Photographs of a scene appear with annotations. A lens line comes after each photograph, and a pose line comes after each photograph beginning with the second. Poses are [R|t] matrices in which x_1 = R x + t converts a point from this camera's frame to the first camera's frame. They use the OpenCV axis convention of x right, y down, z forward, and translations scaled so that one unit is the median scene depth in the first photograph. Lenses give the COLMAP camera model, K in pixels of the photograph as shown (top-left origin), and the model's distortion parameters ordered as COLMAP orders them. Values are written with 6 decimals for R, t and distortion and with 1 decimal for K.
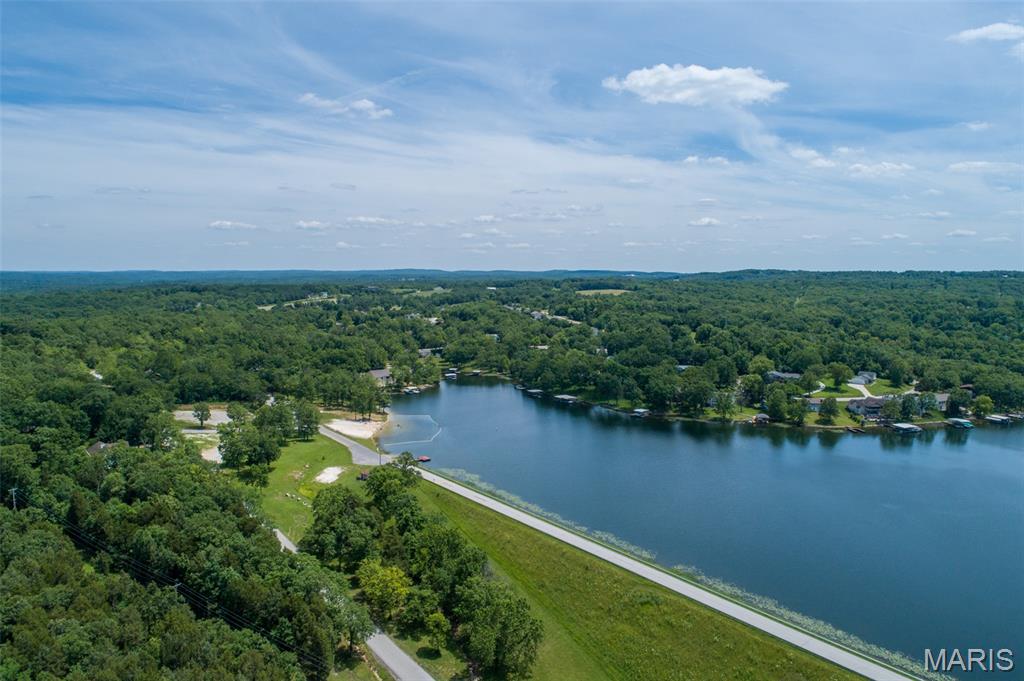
lens RADIAL K [[690.9, 0, 511.2], [0, 690.9, 292.7], [0, 0, 1]] dist [-0.002742, 0.009335]
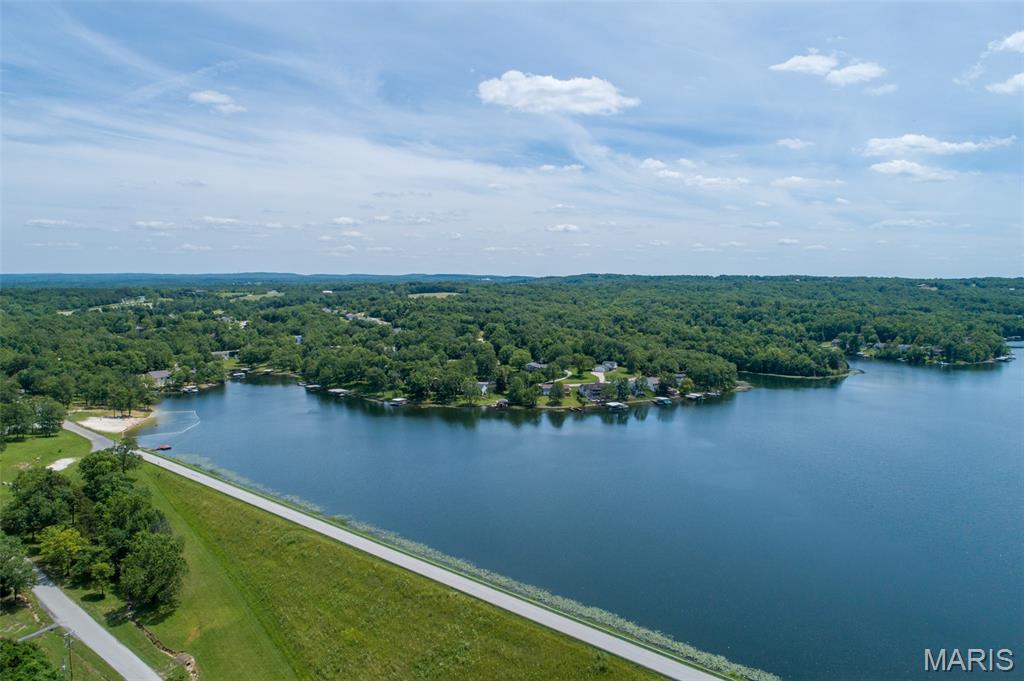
lens RADIAL K [[690.9, 0, 508.2], [0, 690.9, 338.4], [0, 0, 1]] dist [-0.002742, 0.009335]
pose [[0.981463, -0.015196, 0.191049, 0.127481], [0.003791, 0.998196, 0.059921, 0.006459], [-0.191615, -0.058086, 0.979750, -0.091995]]
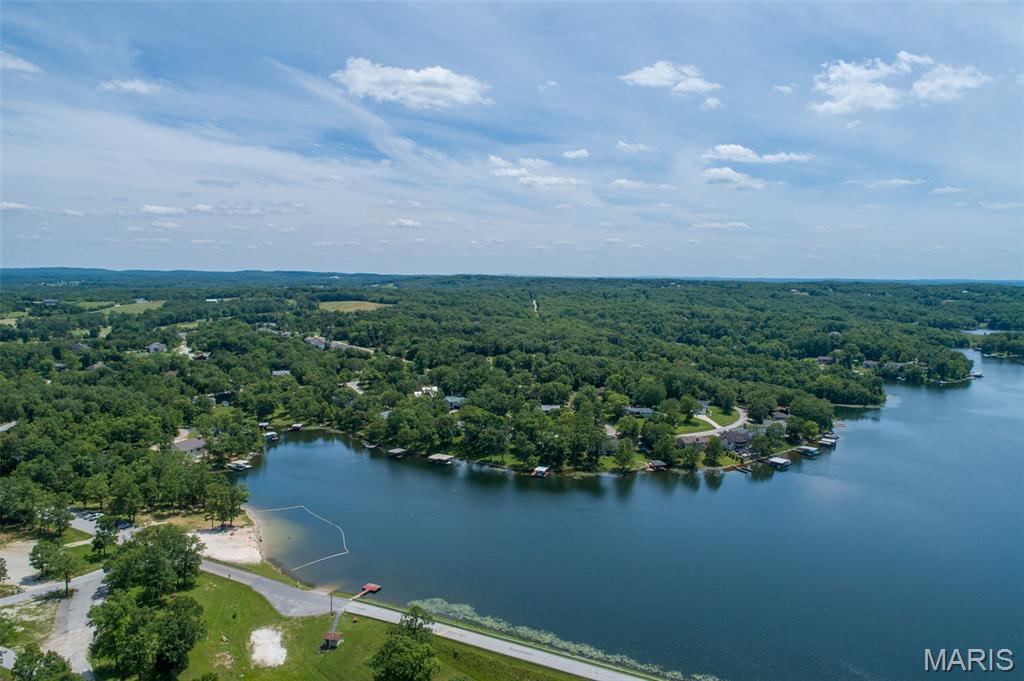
lens RADIAL K [[690.9, 0, 511.4], [0, 690.9, 342.8], [0, 0, 1]] dist [-0.002742, 0.009335]
pose [[0.906583, -0.037345, 0.420373, -0.192664], [0.006478, 0.997191, 0.074619, -0.055363], [-0.421978, -0.064926, 0.904278, 0.170819]]
